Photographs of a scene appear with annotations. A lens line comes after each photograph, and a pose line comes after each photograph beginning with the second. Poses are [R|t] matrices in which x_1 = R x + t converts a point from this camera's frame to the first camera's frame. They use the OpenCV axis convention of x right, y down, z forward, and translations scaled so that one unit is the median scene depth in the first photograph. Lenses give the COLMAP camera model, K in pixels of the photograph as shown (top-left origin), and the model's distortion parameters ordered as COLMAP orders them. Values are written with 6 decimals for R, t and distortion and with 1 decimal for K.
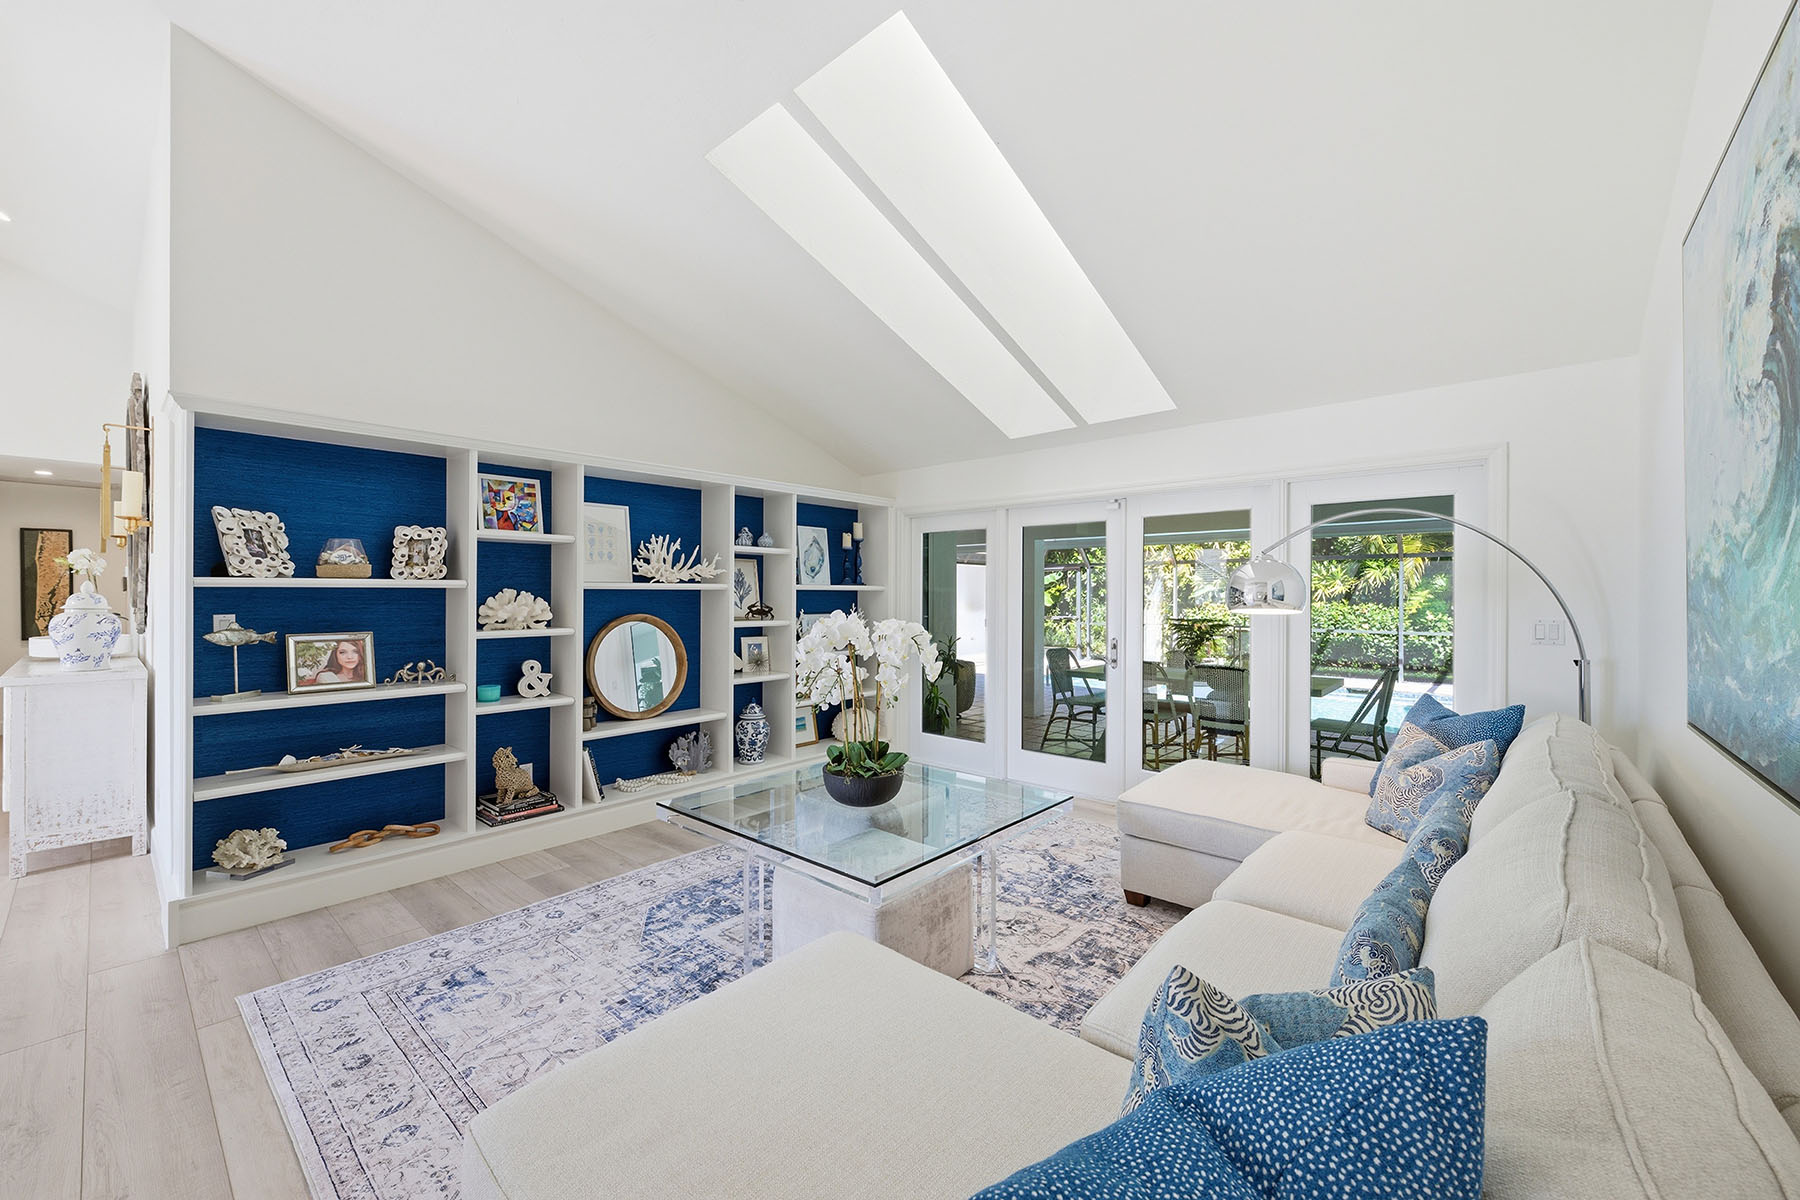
lens RADIAL K [[714.9, 0, 894.1], [0, 714.9, 595.7], [0, 0, 1]] dist [-0.000587, -0.000429]
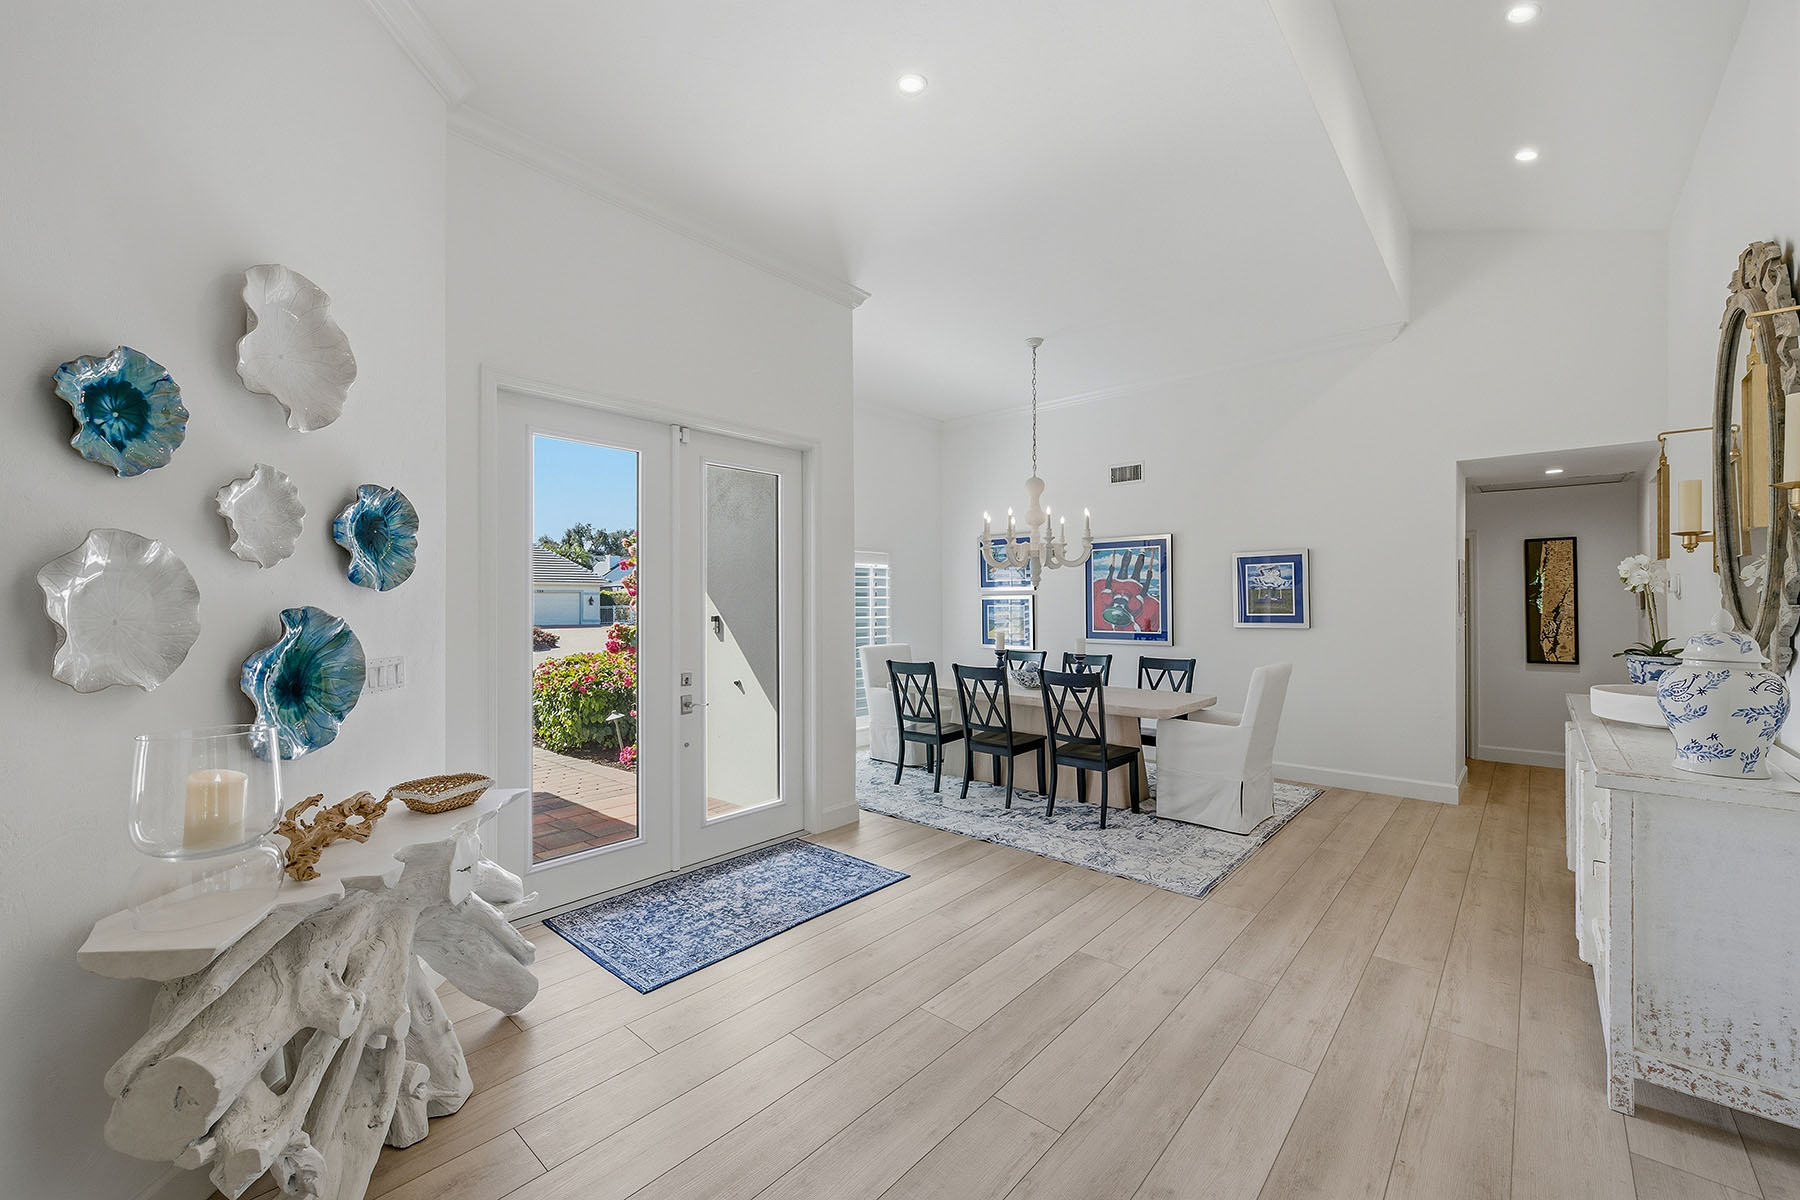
lens RADIAL K [[714.9, 0, 894.1], [0, 714.9, 595.7], [0, 0, 1]] dist [-0.000587, -0.000429]
pose [[-0.001353, -0.009848, -0.999951, -0.580133], [-0.000930, 0.999951, -0.009846, -0.025063], [0.999999, 0.000916, -0.001362, 0.364155]]
